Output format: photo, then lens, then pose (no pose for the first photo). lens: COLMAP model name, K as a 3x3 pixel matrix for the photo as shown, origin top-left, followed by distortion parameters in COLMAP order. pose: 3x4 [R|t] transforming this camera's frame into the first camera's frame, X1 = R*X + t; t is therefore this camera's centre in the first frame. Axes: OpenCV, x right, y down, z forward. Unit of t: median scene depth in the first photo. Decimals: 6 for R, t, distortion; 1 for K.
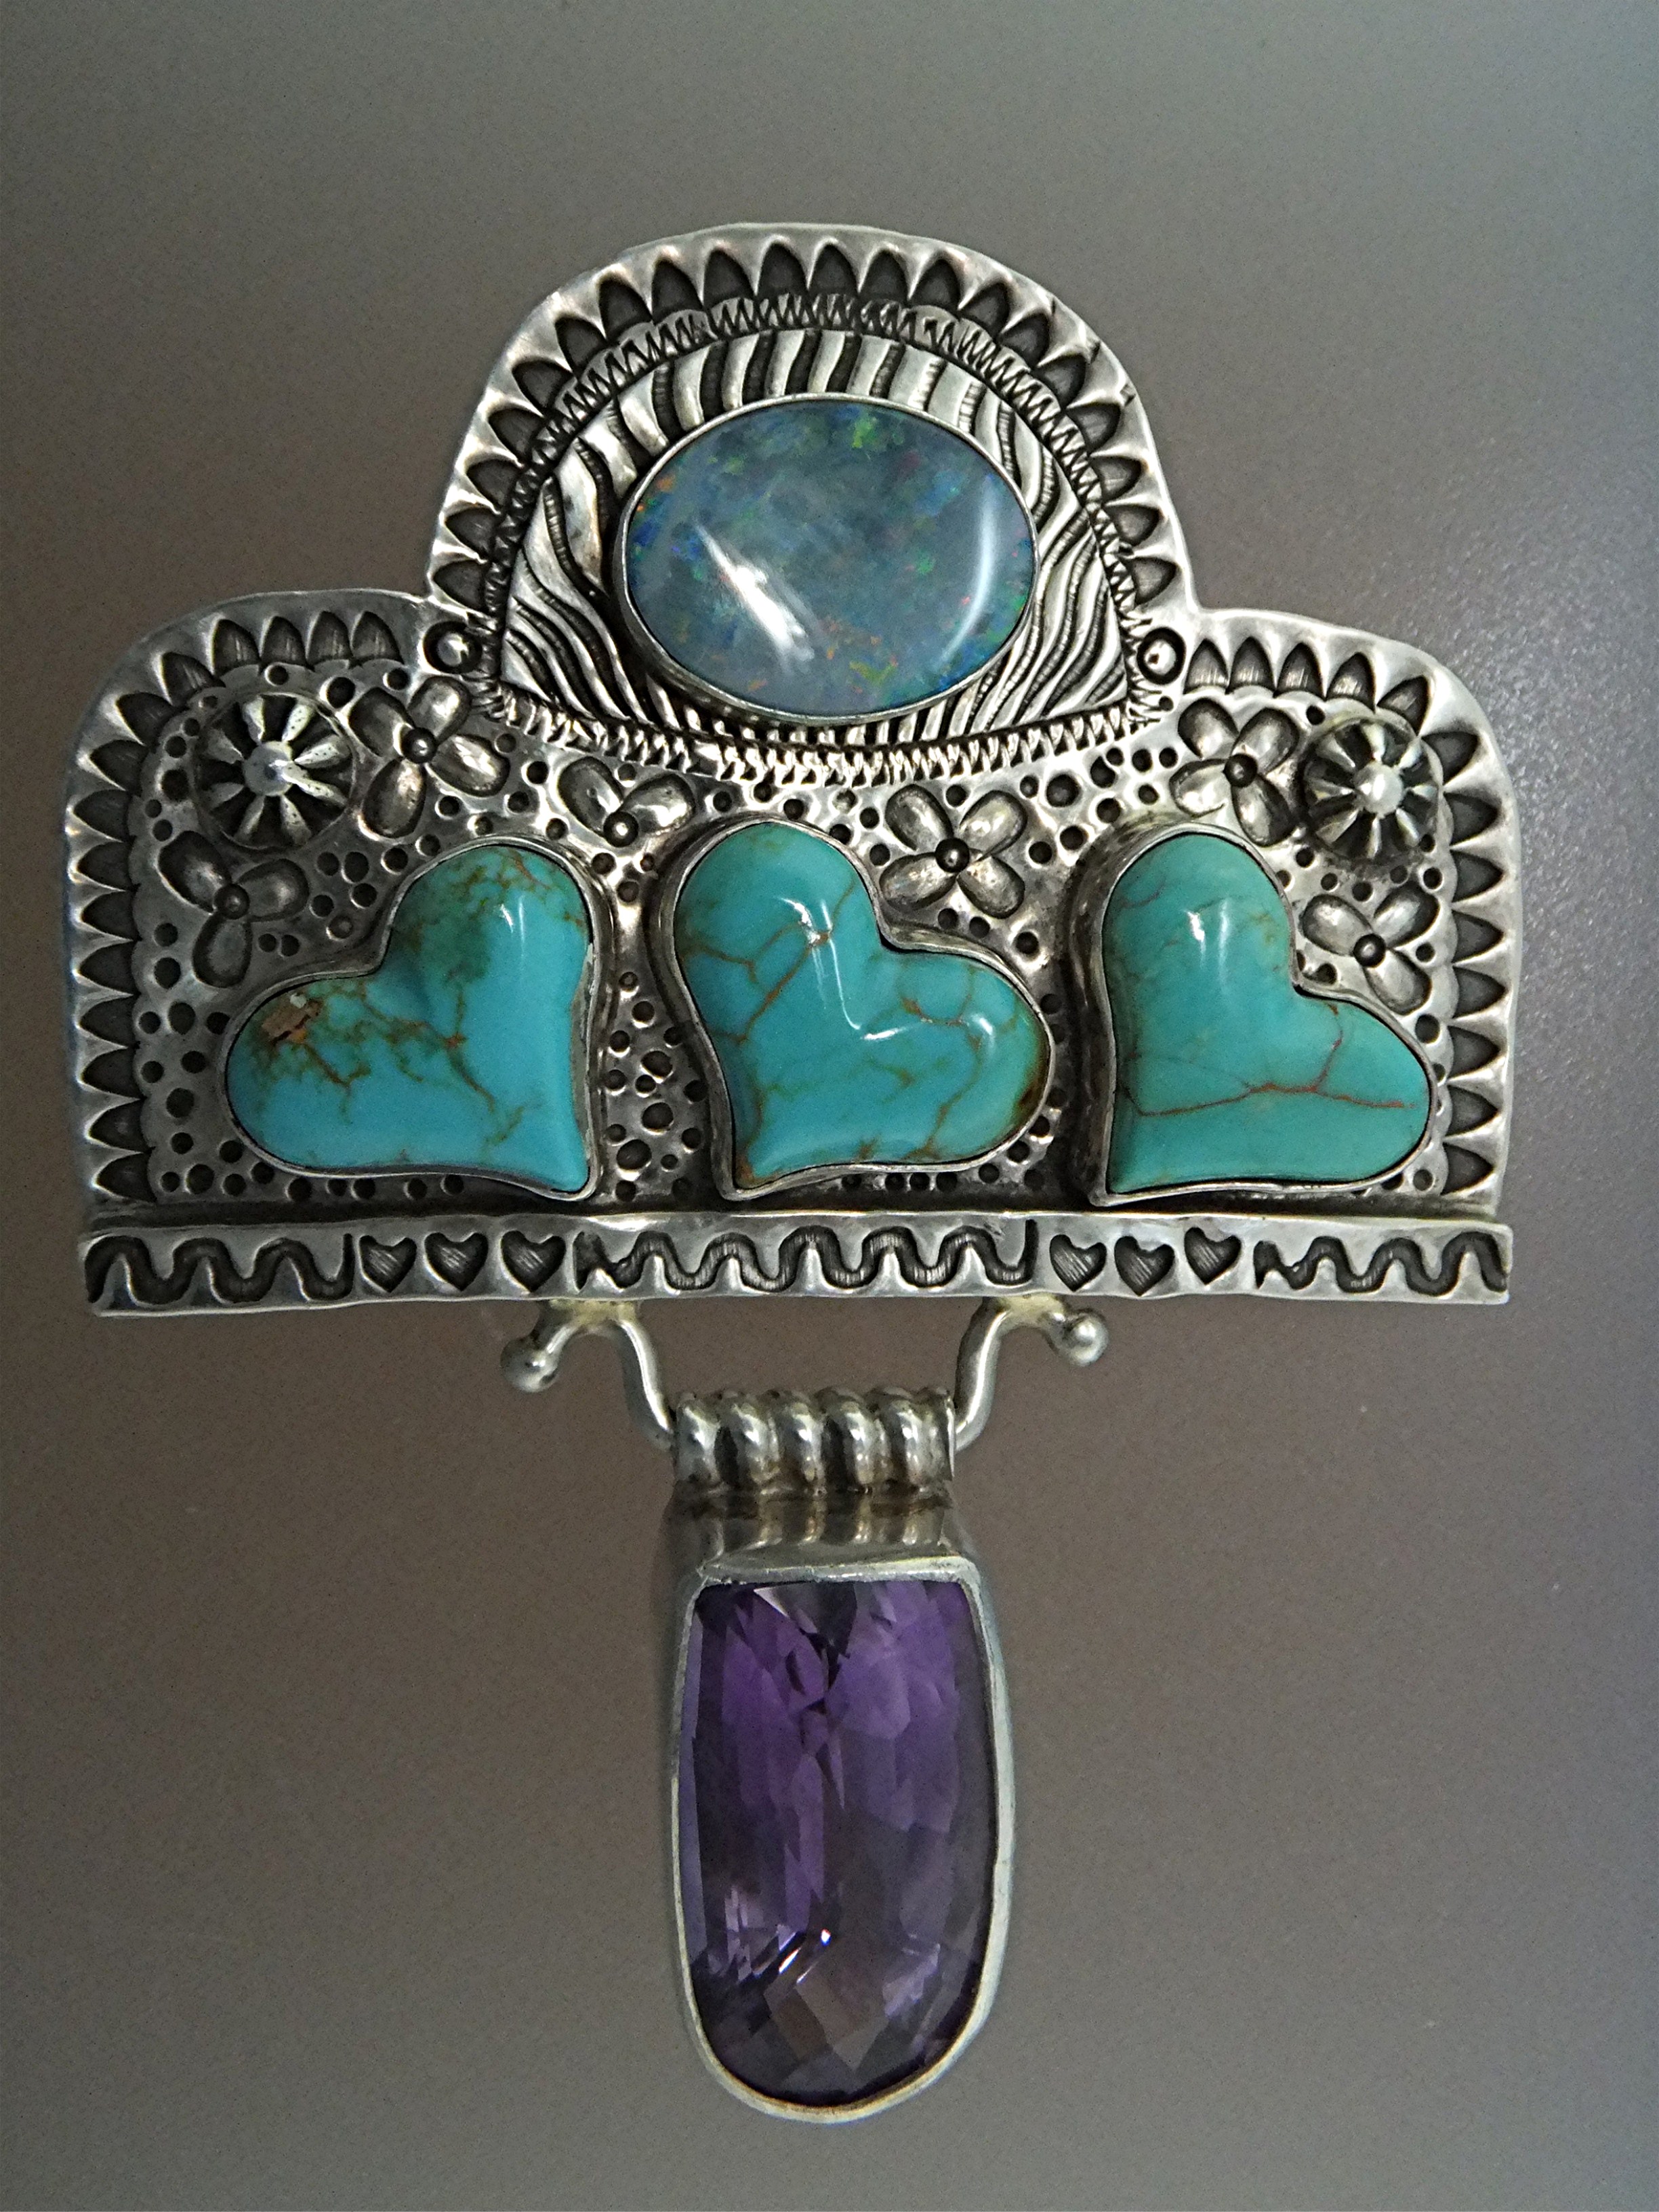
lens RADIAL K [[2871.7, 0, 827.7], [0, 2871.7, 1090.9], [0, 0, 1]] dist [-0.071048, 0.000000]
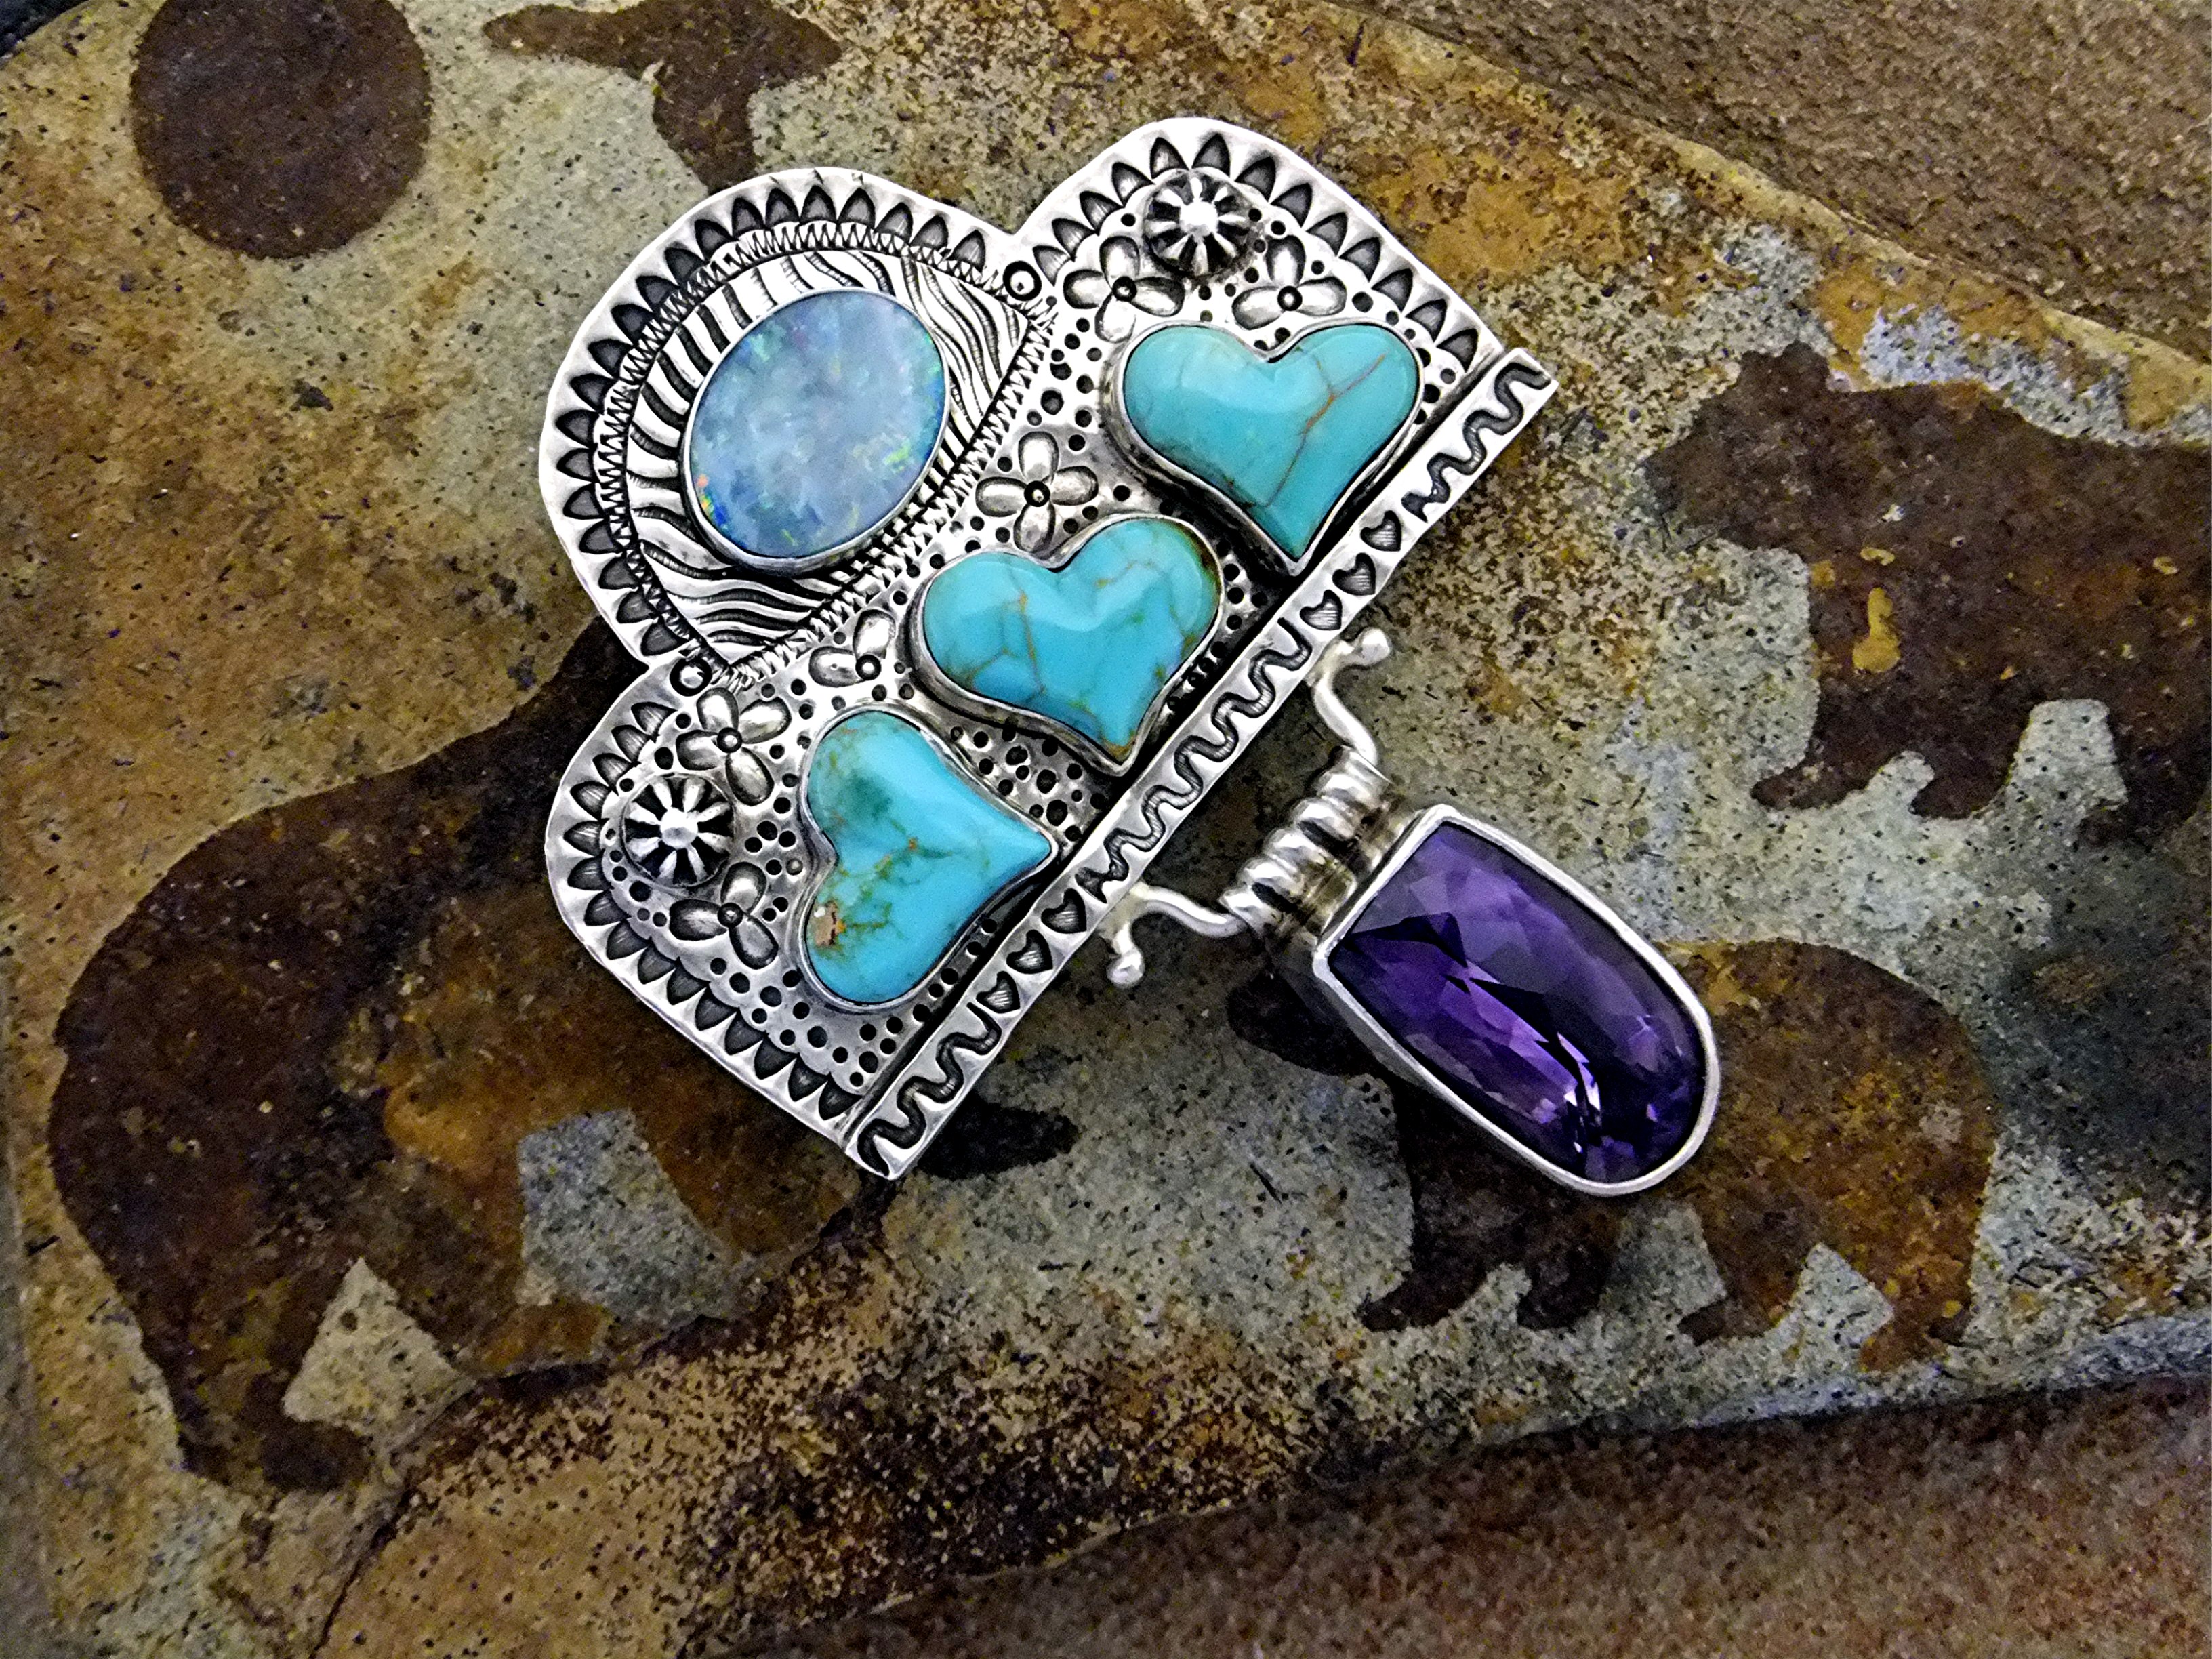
lens RADIAL K [[3881.6, 0, 1099.4], [0, 3881.6, 839.4], [0, 0, 1]] dist [0.075615, 0.000000]
pose [[0.637357, -0.770280, -0.021096, -0.025403], [0.769748, 0.637703, -0.028691, 0.099513], [0.035553, 0.002048, 0.999366, -0.852815]]
